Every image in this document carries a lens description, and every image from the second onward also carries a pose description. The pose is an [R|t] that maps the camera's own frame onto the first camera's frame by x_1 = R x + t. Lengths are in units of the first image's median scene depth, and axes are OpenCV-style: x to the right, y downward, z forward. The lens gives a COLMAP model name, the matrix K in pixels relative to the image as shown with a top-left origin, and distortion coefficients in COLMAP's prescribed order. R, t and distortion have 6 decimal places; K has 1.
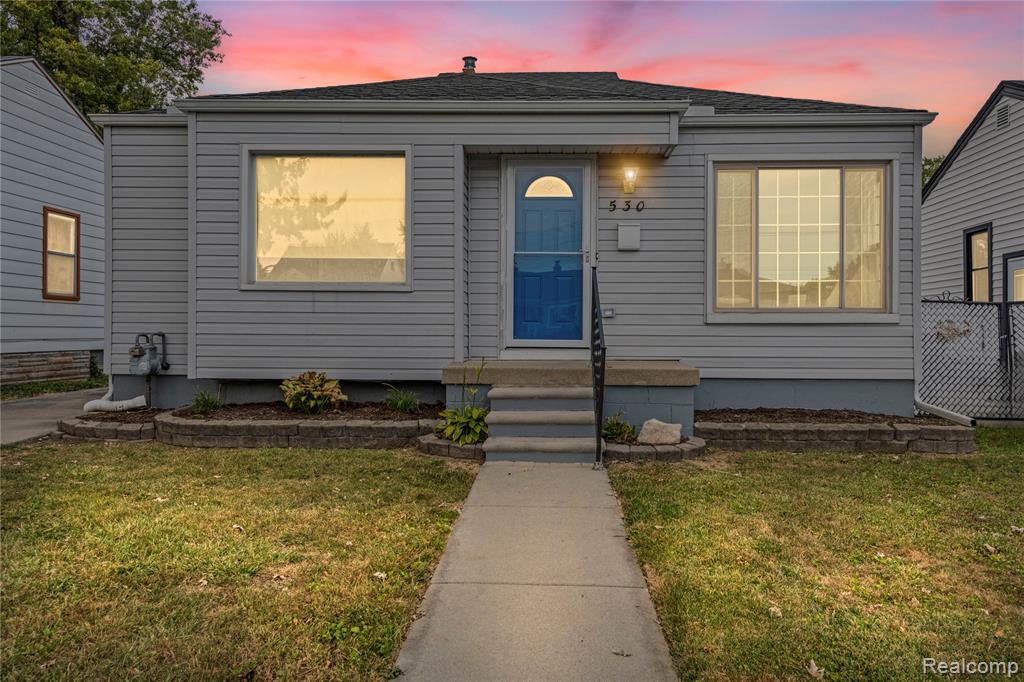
lens RADIAL K [[686.3, 0, 550.1], [0, 686.3, 334.9], [0, 0, 1]] dist [0.007824, 0.001434]
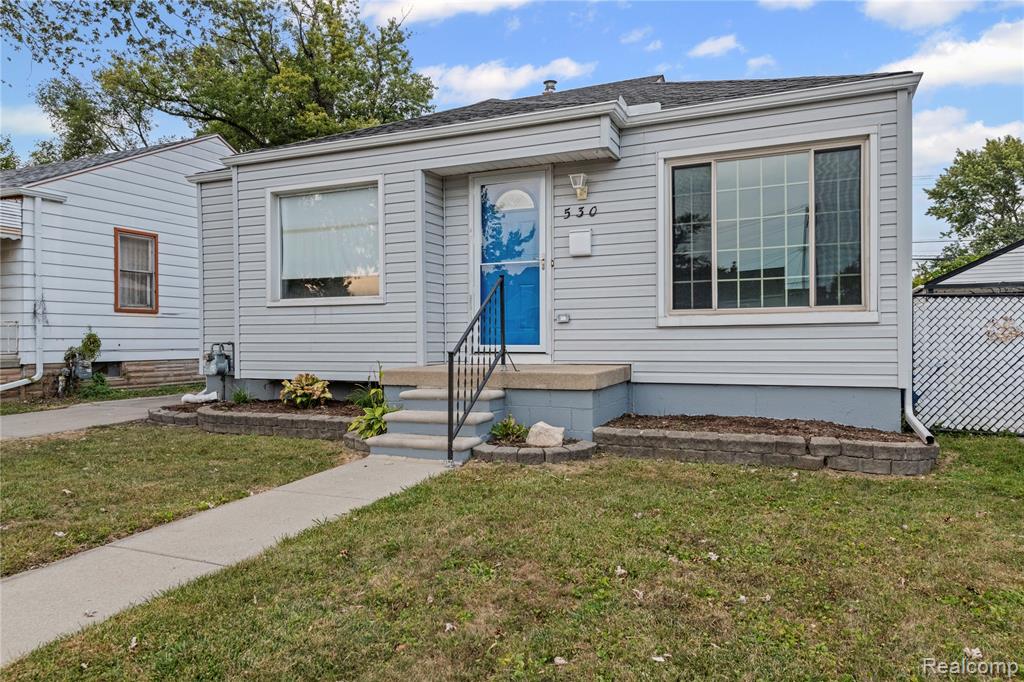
lens RADIAL K [[649.4, 0, 529.5], [0, 649.4, 345.3], [0, 0, 1]] dist [0.009697, 0.000889]
pose [[0.934738, -0.008904, -0.355226, 0.401339], [0.010981, 0.999932, 0.003829, 0.004244], [0.355168, -0.007480, 0.934773, 0.079510]]
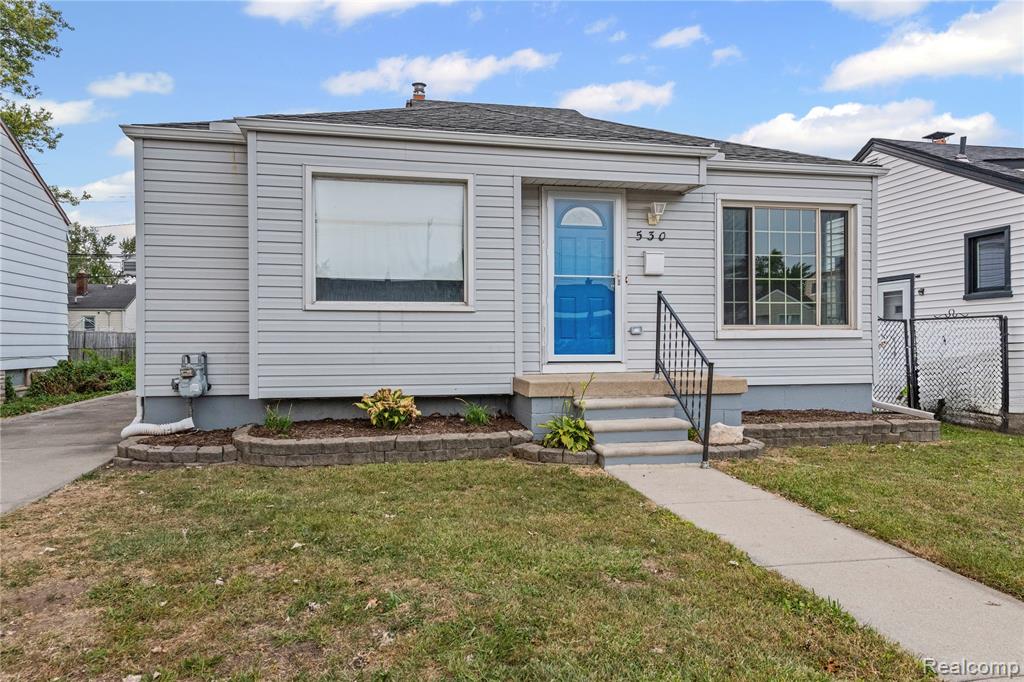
lens RADIAL K [[649.4, 0, 529.5], [0, 649.4, 345.3], [0, 0, 1]] dist [0.009697, 0.000889]
pose [[0.976108, -0.009915, 0.217058, -0.336390], [0.009642, 0.999951, 0.002314, -0.012082], [-0.217070, -0.000166, 0.976156, -0.005504]]
